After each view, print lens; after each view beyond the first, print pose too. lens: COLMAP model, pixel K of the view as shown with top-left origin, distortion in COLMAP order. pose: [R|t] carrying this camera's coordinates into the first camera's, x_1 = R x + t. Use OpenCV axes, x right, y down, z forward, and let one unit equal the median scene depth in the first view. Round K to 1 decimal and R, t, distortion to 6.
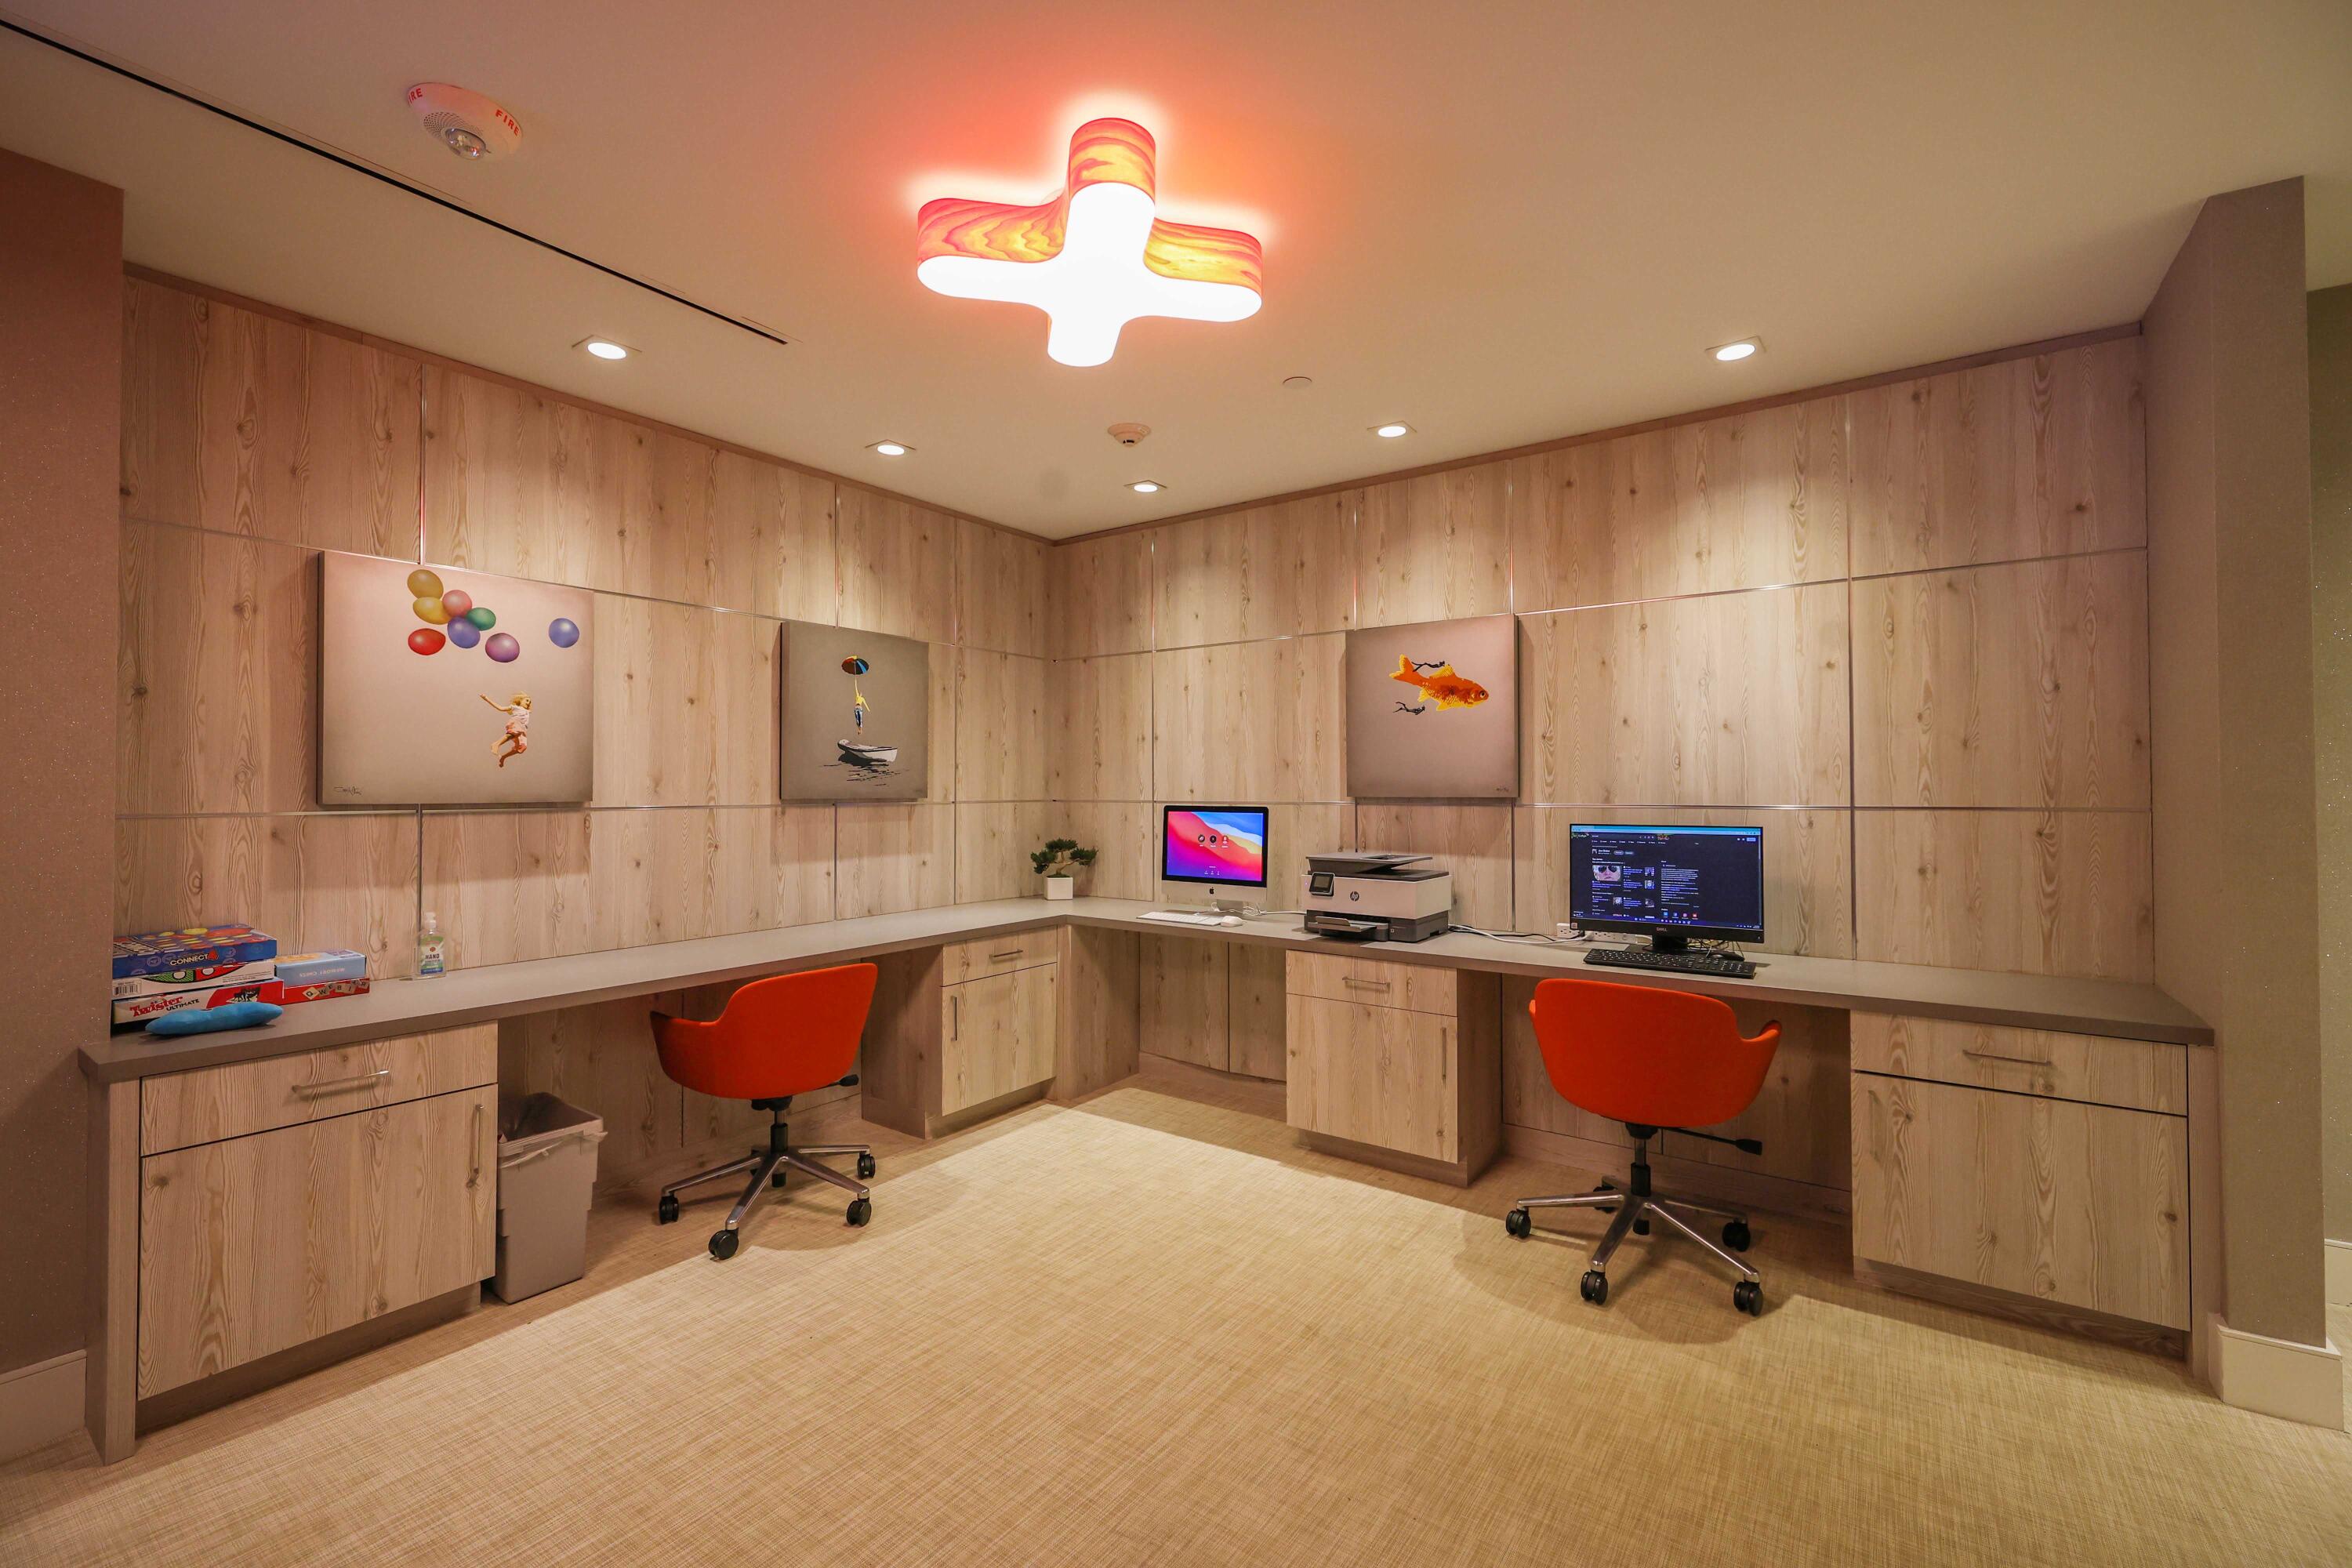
lens RADIAL K [[983.0, 0, 1170.5], [0, 983.0, 781.2], [0, 0, 1]] dist [0.001167, 0.000439]
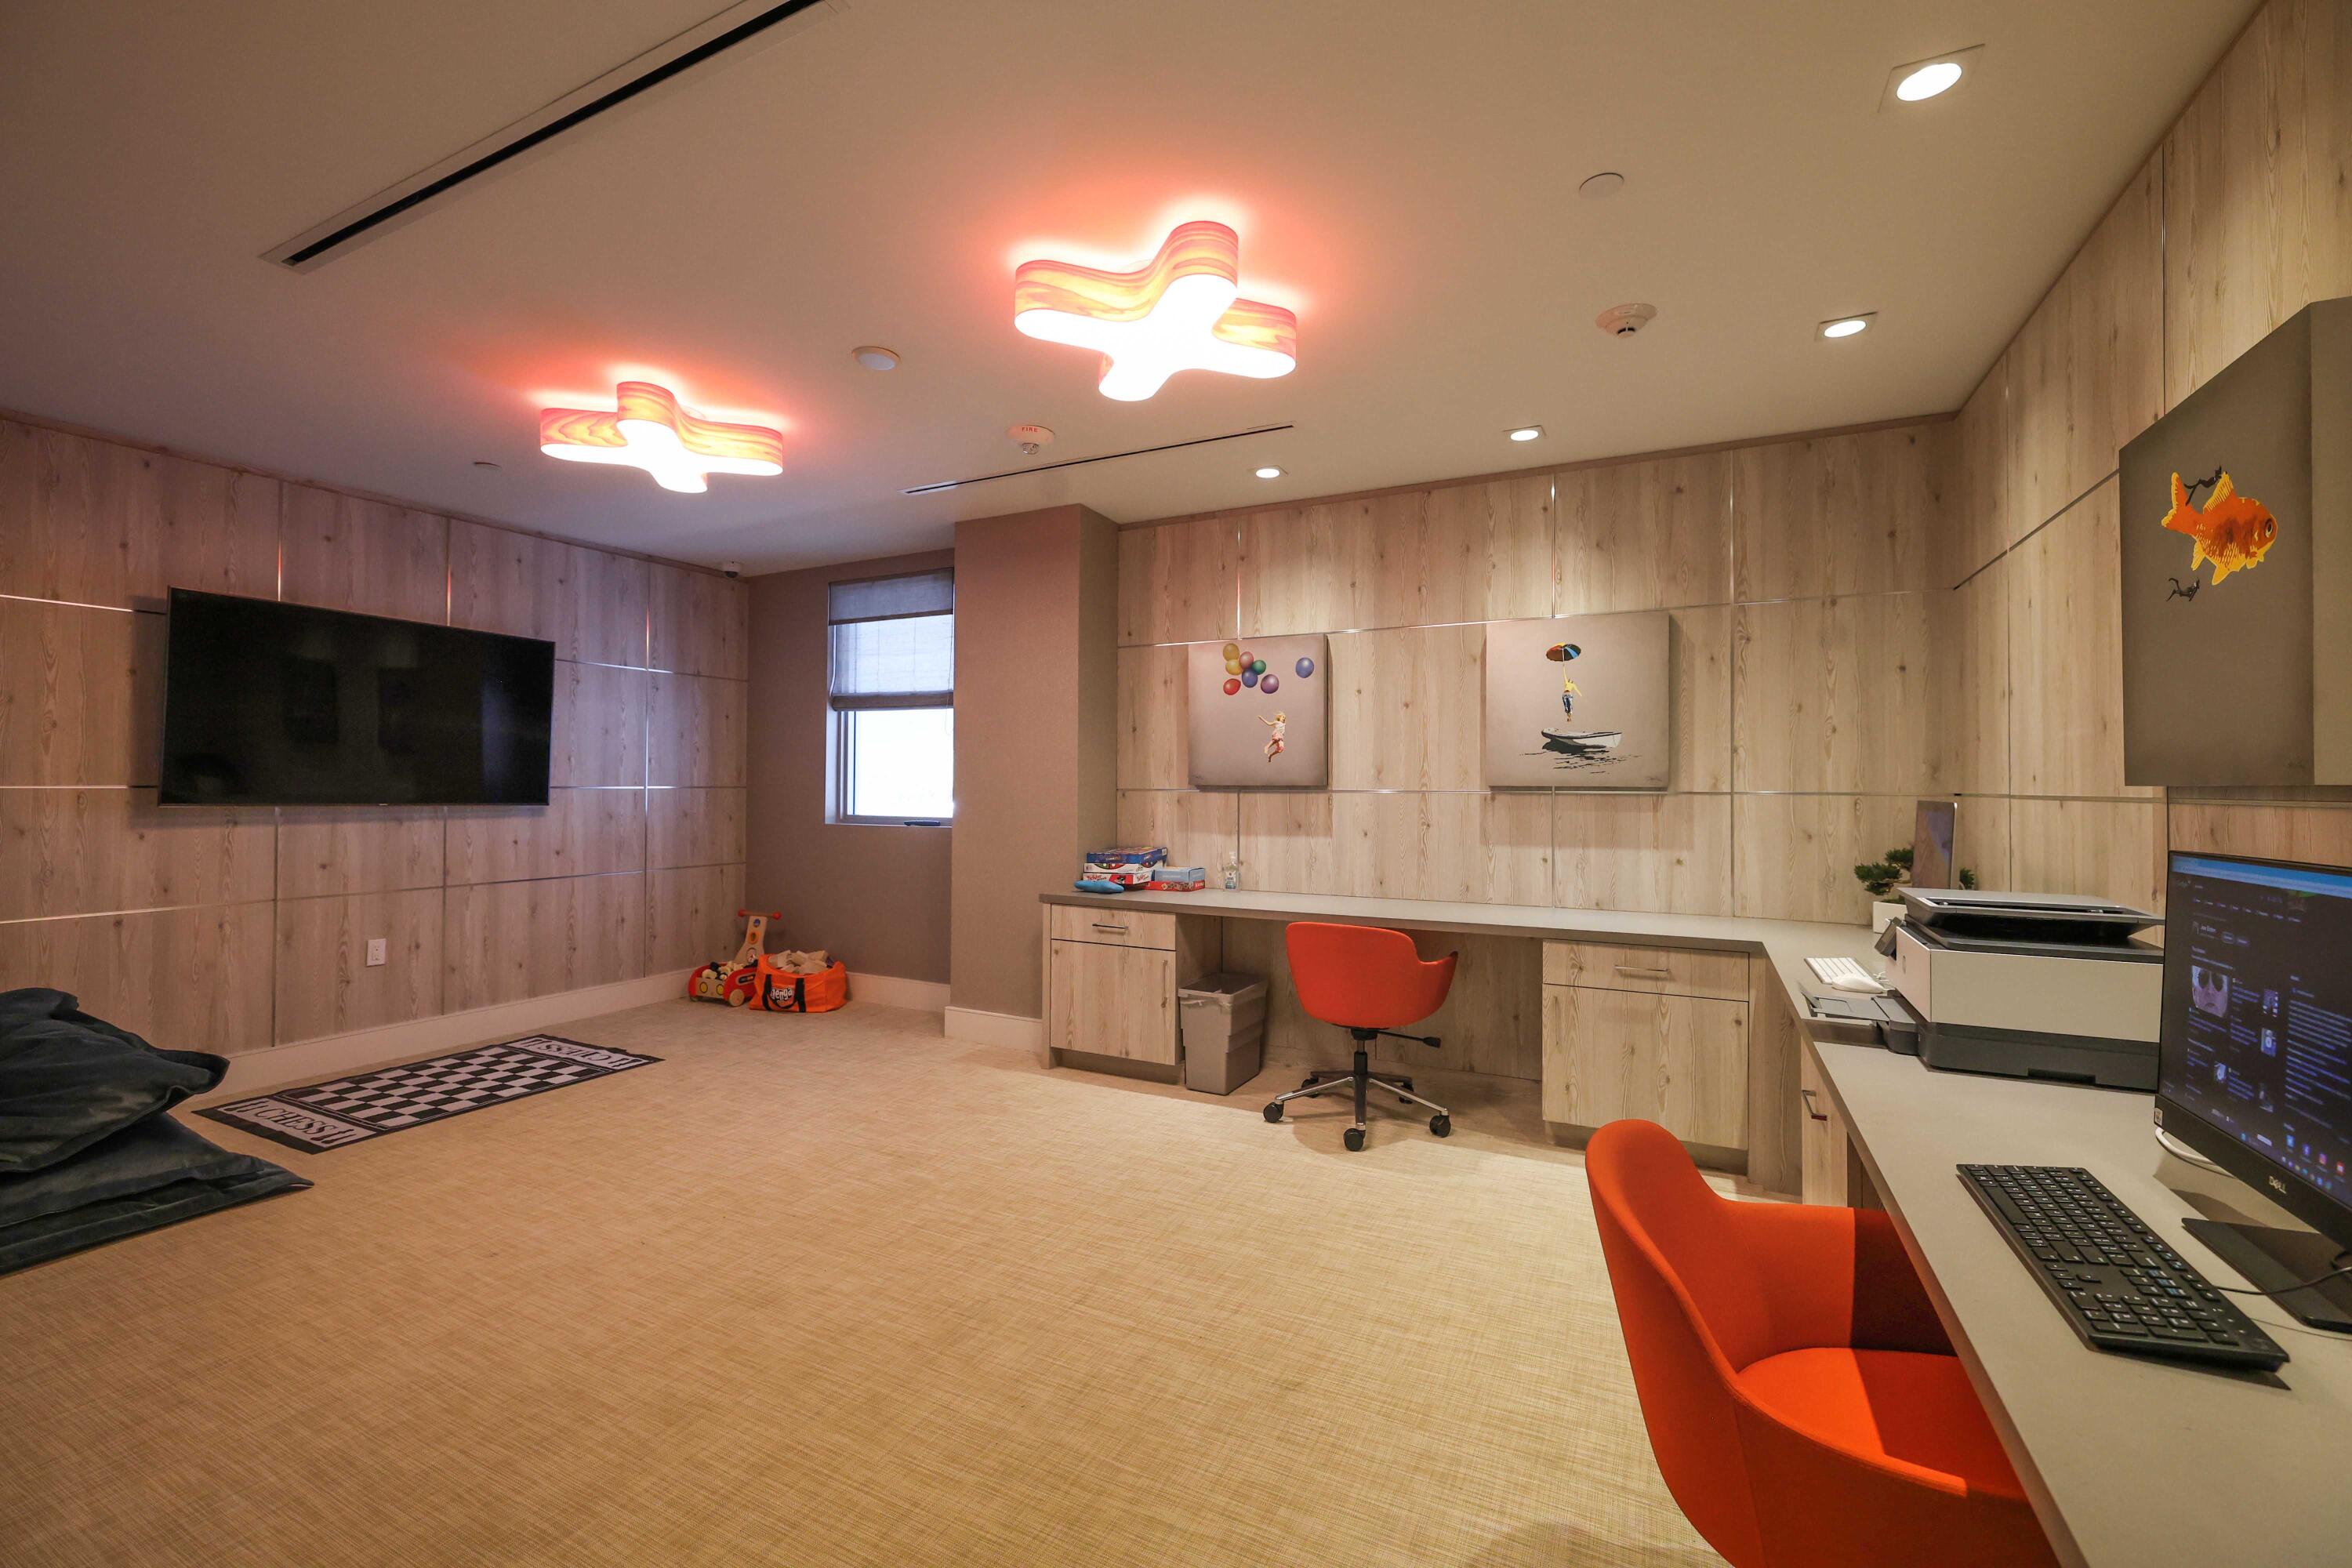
lens RADIAL K [[983.0, 0, 1167.9], [0, 983.0, 779.4], [0, 0, 1]] dist [0.001167, 0.000439]
pose [[0.146722, -0.004215, -0.989169, 0.765357], [0.002407, 0.999989, -0.003904, 0.017140], [0.989175, -0.001808, 0.146731, 0.587577]]
